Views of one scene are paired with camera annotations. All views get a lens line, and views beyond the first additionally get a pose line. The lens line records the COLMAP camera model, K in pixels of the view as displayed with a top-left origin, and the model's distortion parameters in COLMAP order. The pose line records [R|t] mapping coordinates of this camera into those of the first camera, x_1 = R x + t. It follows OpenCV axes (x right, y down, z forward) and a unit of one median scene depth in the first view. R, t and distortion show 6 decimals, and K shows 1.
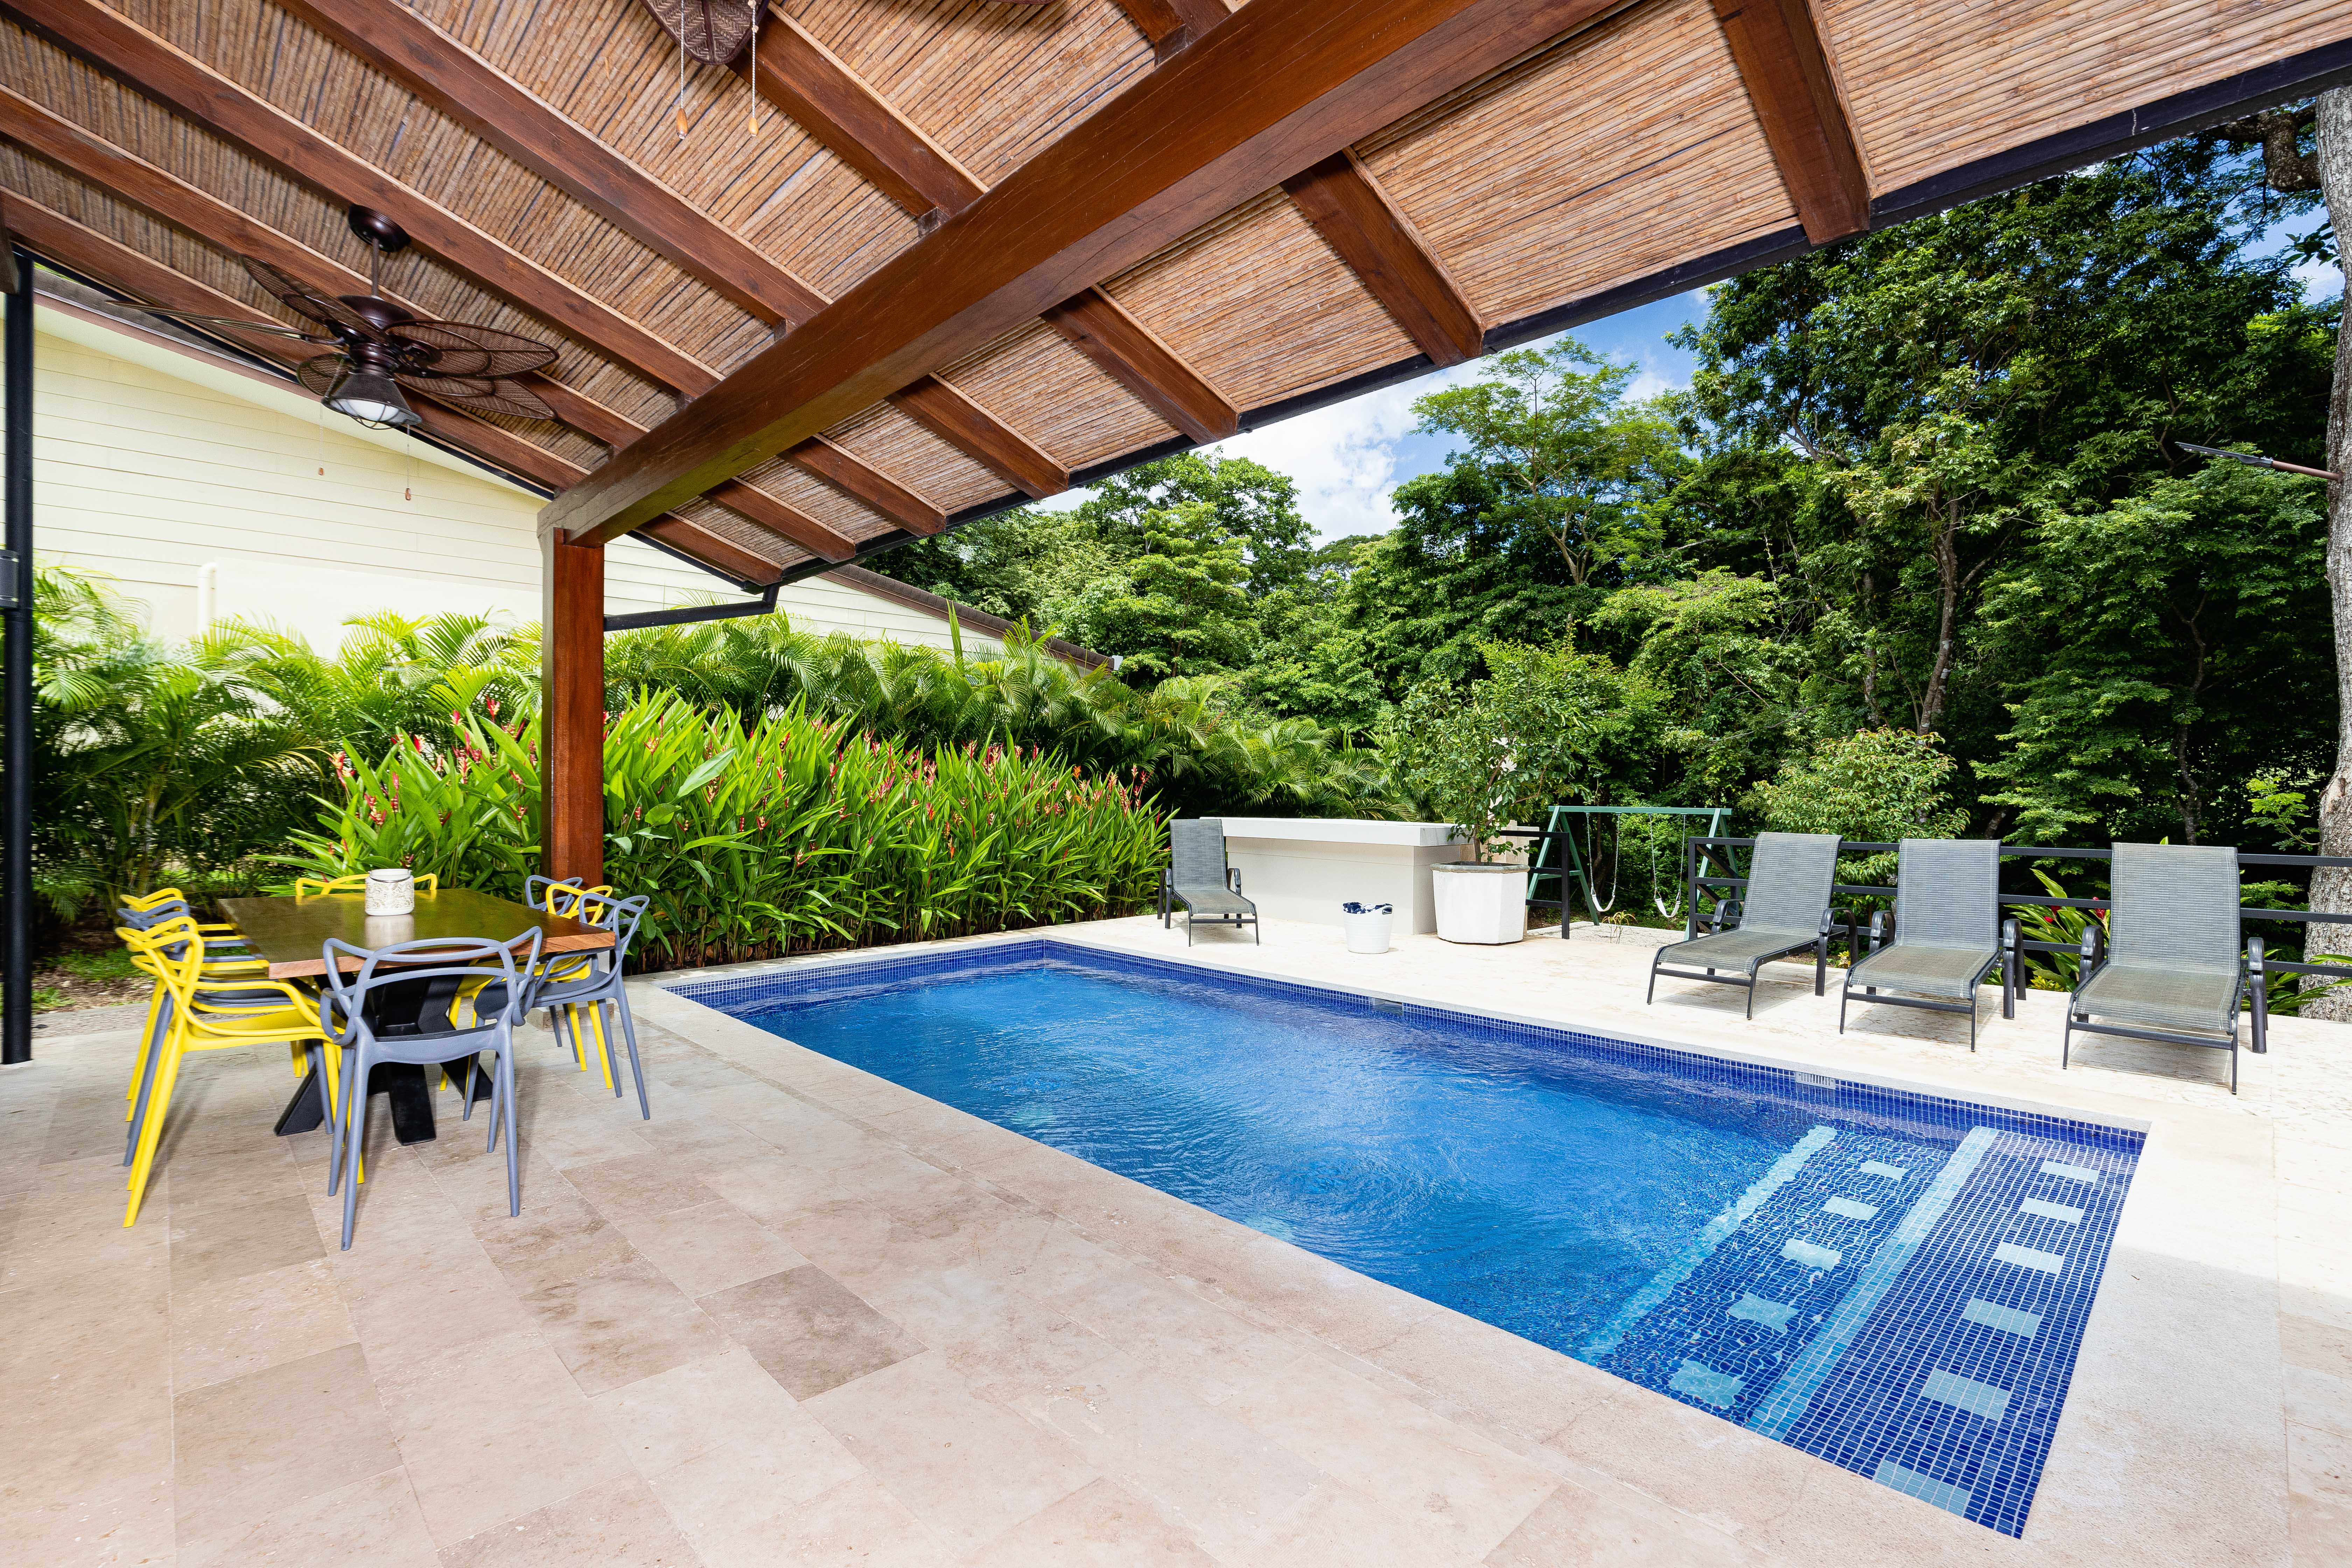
lens RADIAL K [[1064.6, 0, 1201.5], [0, 1064.6, 779.7], [0, 0, 1]] dist [-0.000514, -0.001011]
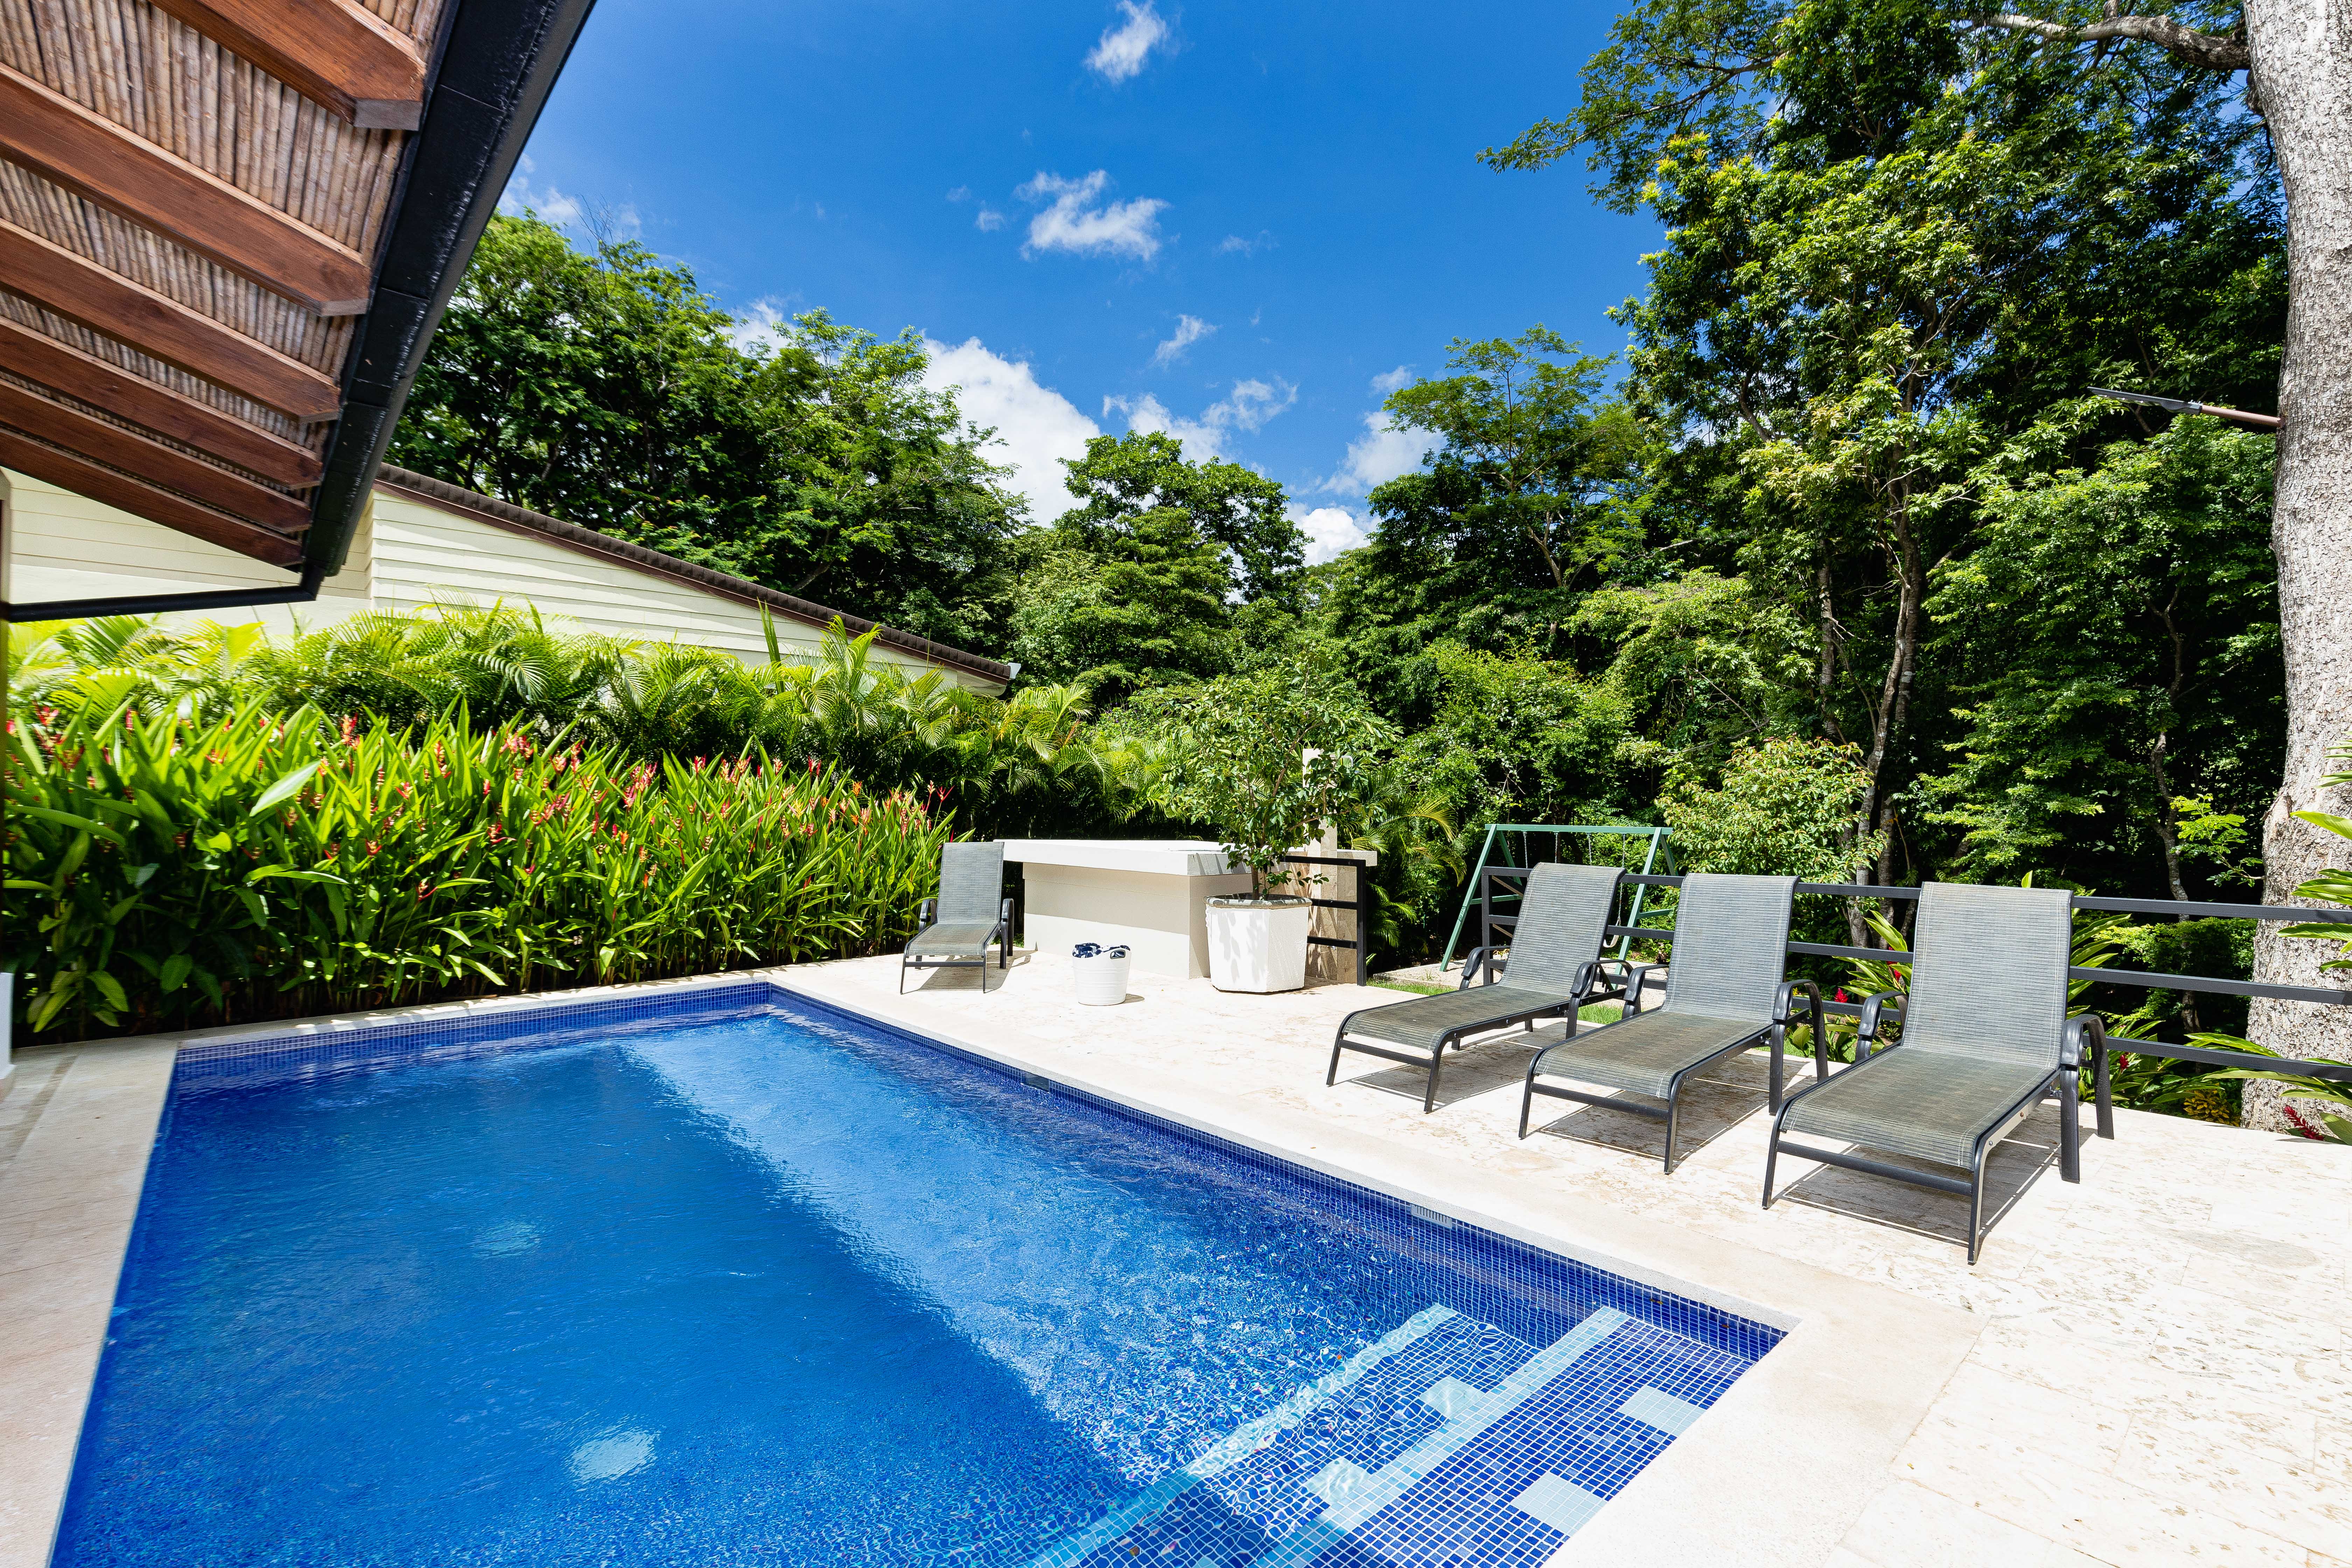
lens RADIAL K [[1064.6, 0, 1205.8], [0, 1064.6, 781.1], [0, 0, 1]] dist [-0.000514, -0.001011]
pose [[0.999277, -0.001305, -0.038001, 0.158575], [0.000864, 0.999932, -0.011607, -0.002242], [0.038014, 0.011566, 0.999210, 0.092566]]
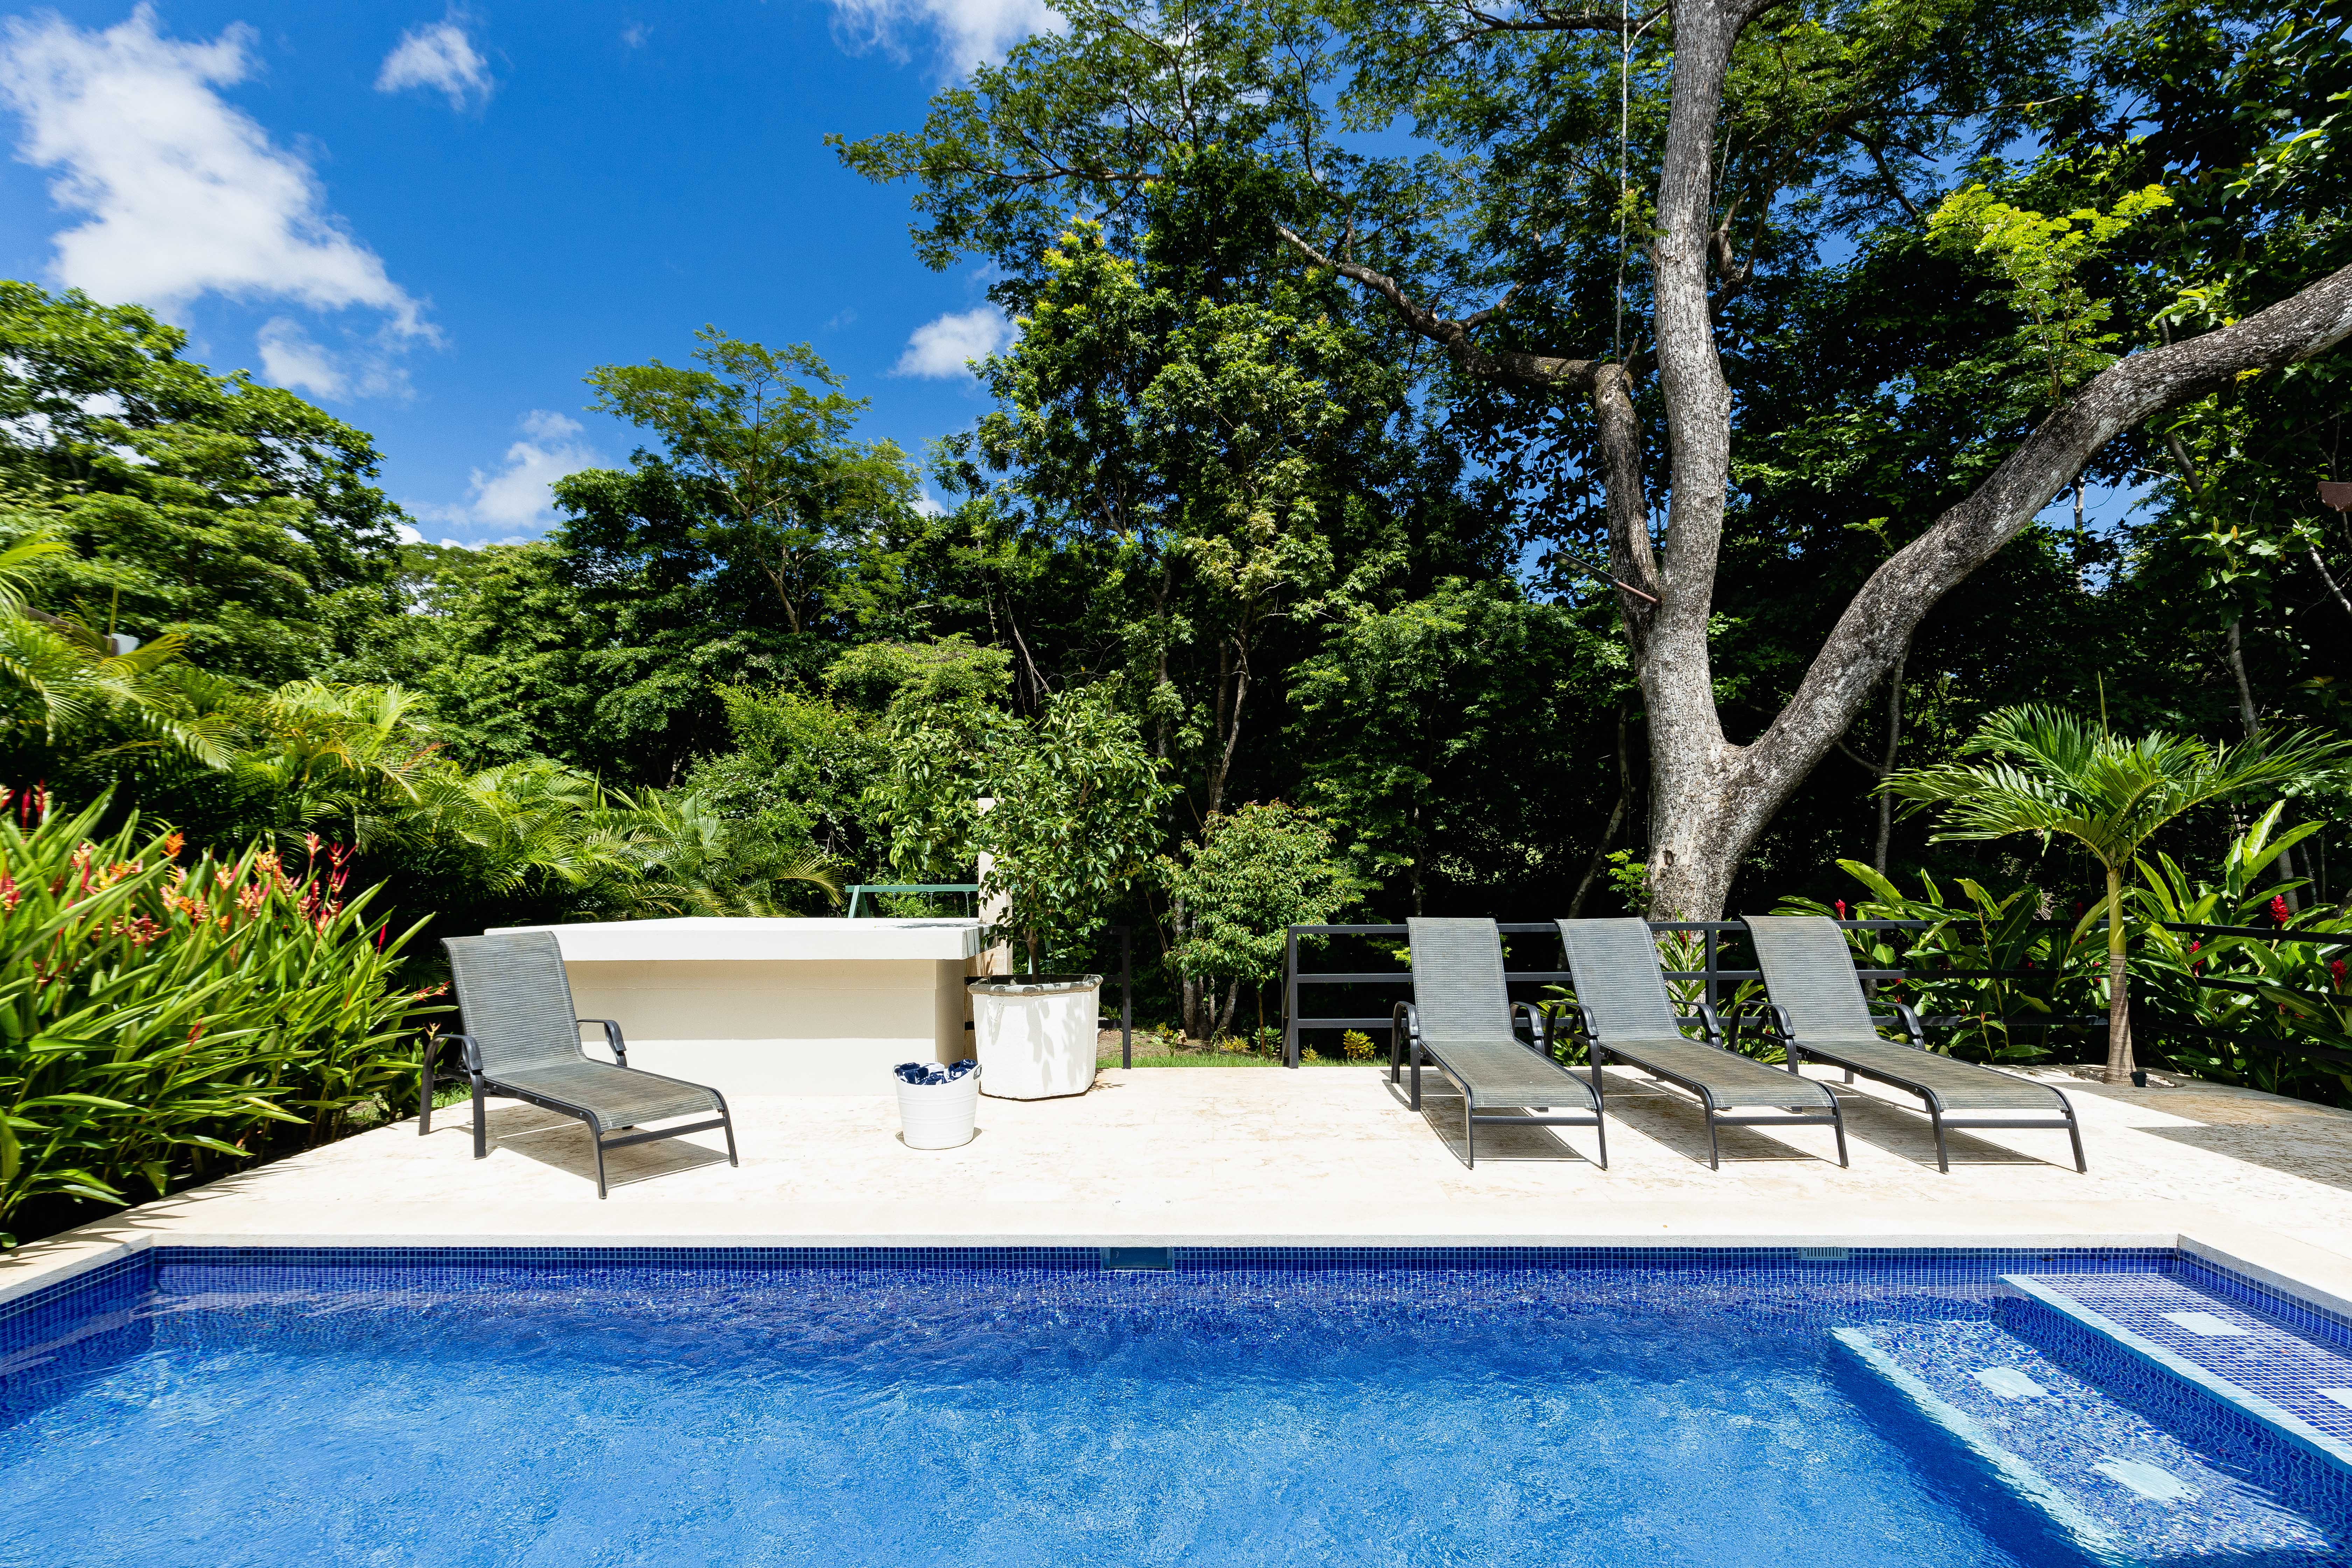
lens RADIAL K [[1085.5, 0, 1188.0], [0, 1085.5, 861.3], [0, 0, 1]] dist [0.000309, -0.000771]
pose [[0.717666, -0.009851, 0.696318, -0.098190], [0.004262, 0.999943, 0.009754, -0.001913], [-0.696375, -0.004033, 0.717667, 0.268200]]
